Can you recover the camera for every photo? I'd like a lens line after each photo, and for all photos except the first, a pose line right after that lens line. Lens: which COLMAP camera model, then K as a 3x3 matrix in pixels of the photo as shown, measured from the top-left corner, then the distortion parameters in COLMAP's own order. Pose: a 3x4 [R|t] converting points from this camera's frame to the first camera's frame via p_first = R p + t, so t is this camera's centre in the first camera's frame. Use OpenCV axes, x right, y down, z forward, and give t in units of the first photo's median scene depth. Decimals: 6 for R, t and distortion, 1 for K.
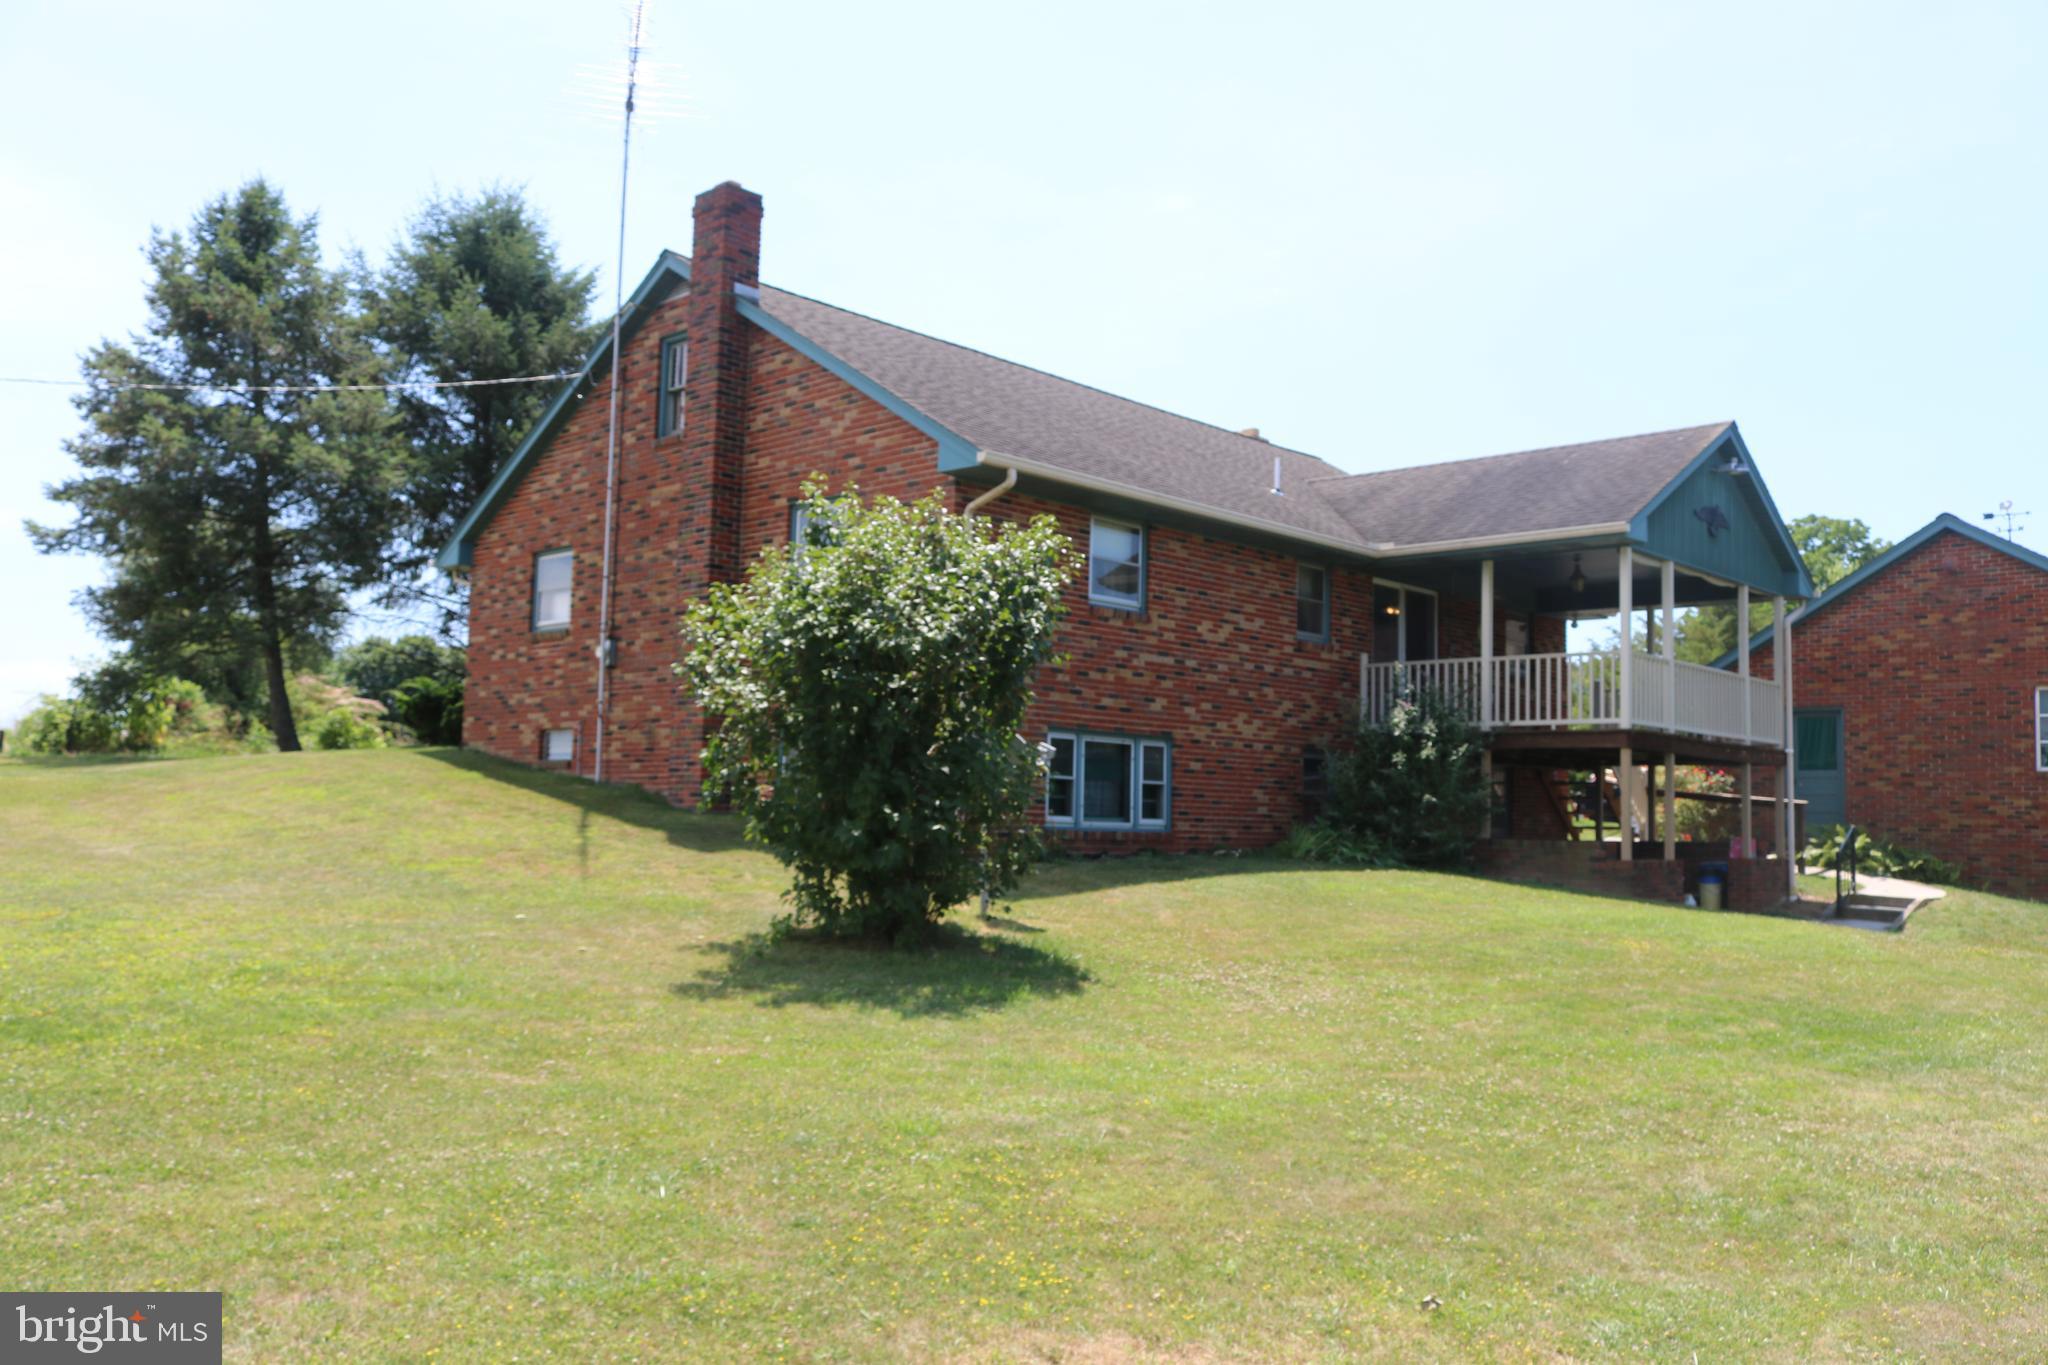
lens RADIAL K [[1665.0, 0, 1024.0], [0, 1665.0, 682.5], [0, 0, 1]] dist [-0.019380, 0.031564]
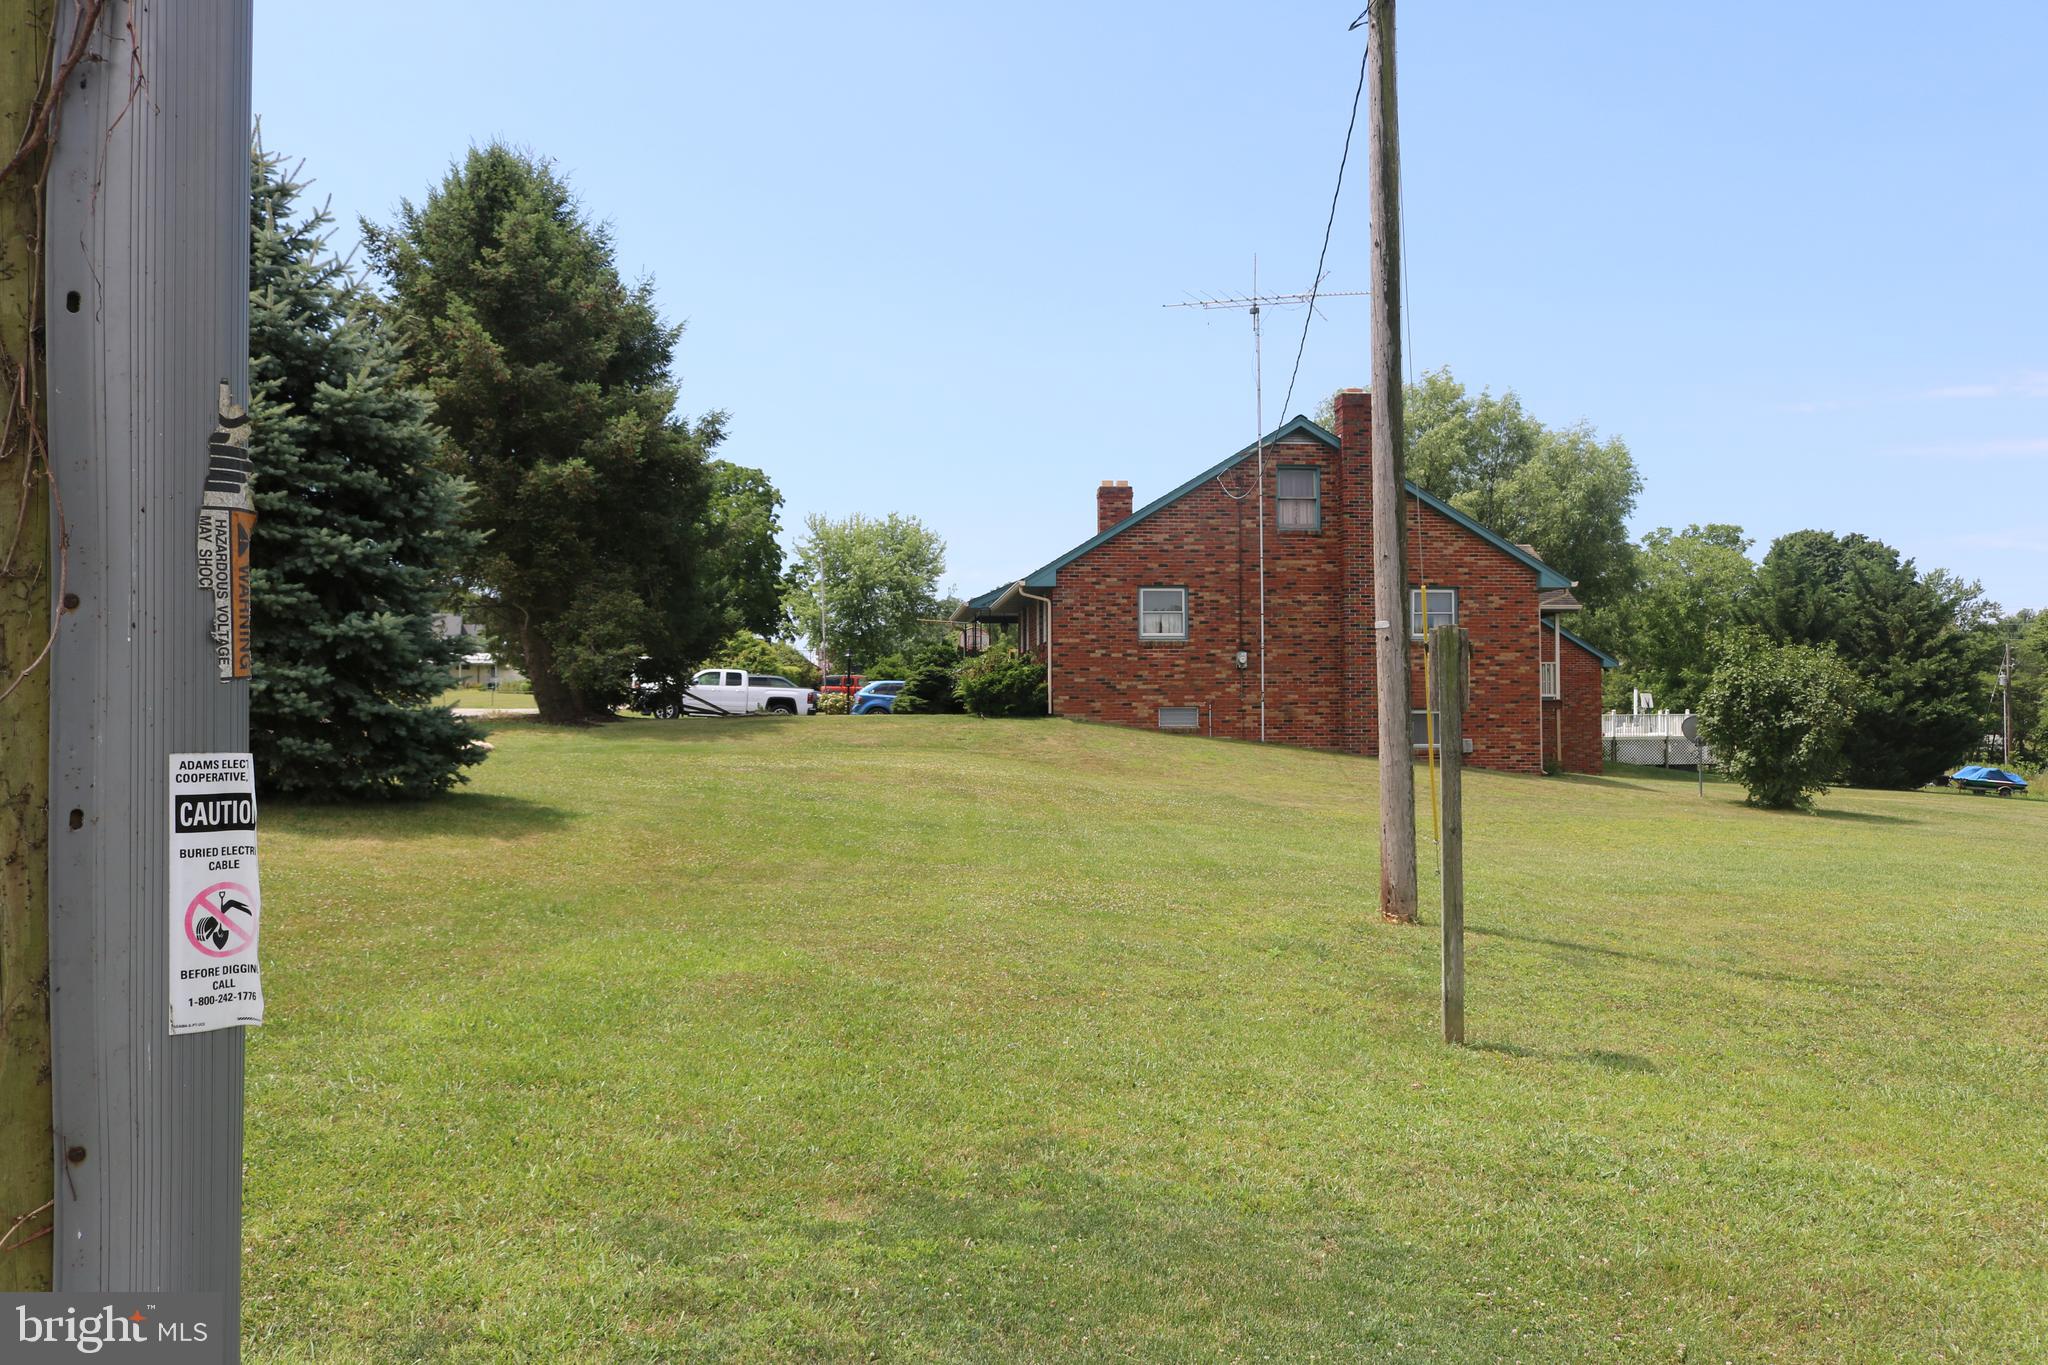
lens RADIAL K [[1628.1, 0, 1046.6], [0, 1628.1, 685.3], [0, 0, 1]] dist [-0.008539, 0.011315]
pose [[0.640155, -0.011454, 0.768161, -1.486254], [-0.045437, 0.997574, 0.052739, -0.063797], [-0.766901, -0.068664, 0.638081, 0.143620]]
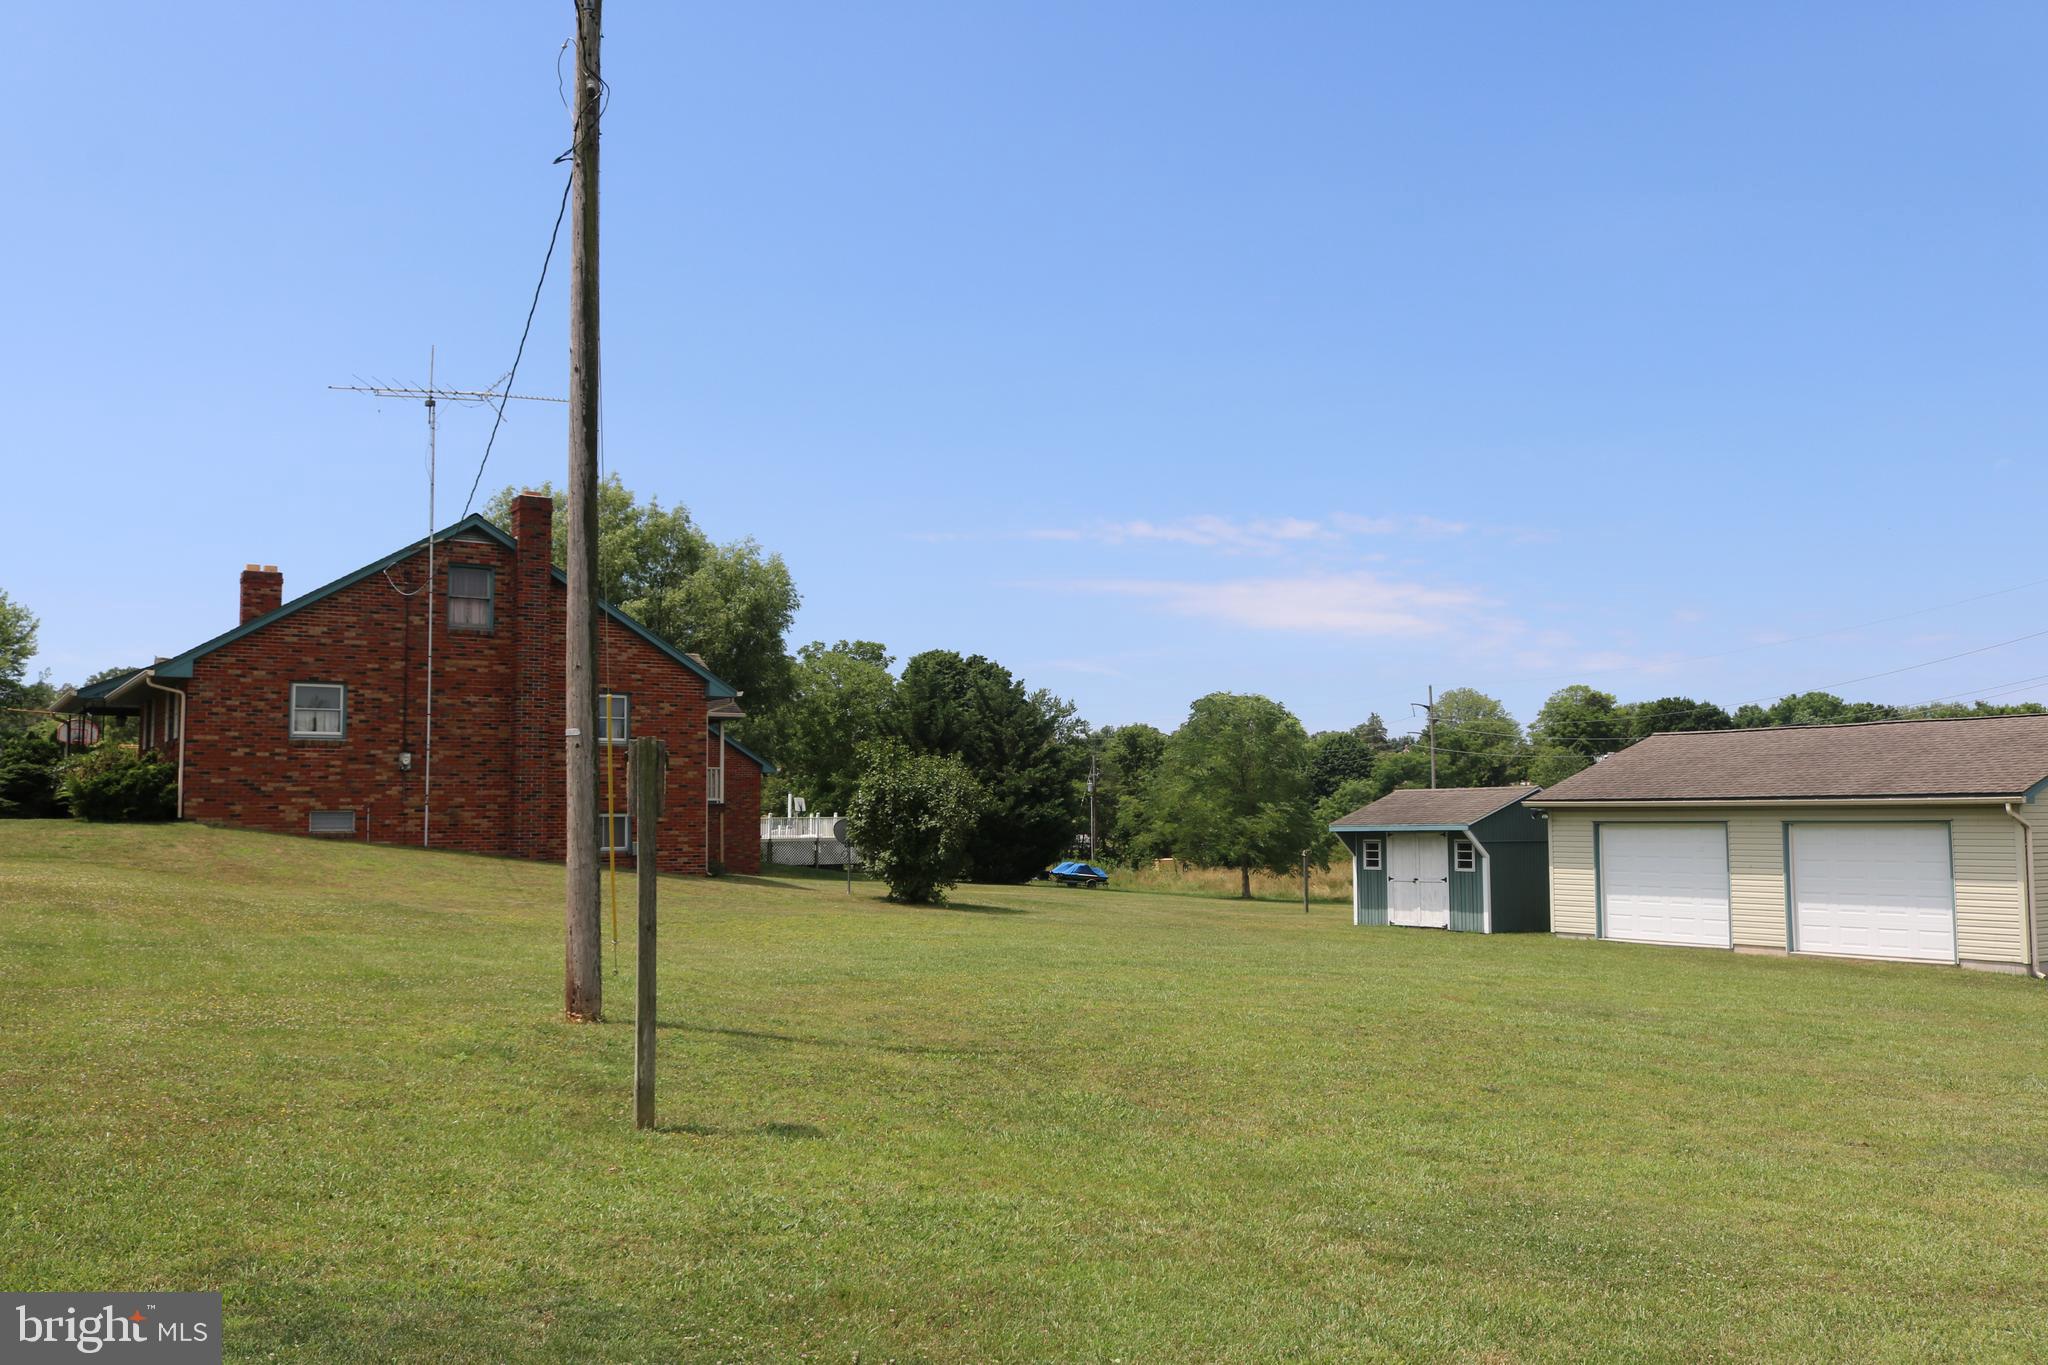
lens RADIAL K [[1665.0, 0, 1024.0], [0, 1665.0, 682.5], [0, 0, 1]] dist [-0.019380, 0.031564]
pose [[0.201312, 0.052800, 0.978103, -1.548040], [-0.071647, 0.996665, -0.039056, -0.067402], [-0.976903, -0.062216, 0.204423, 0.133767]]
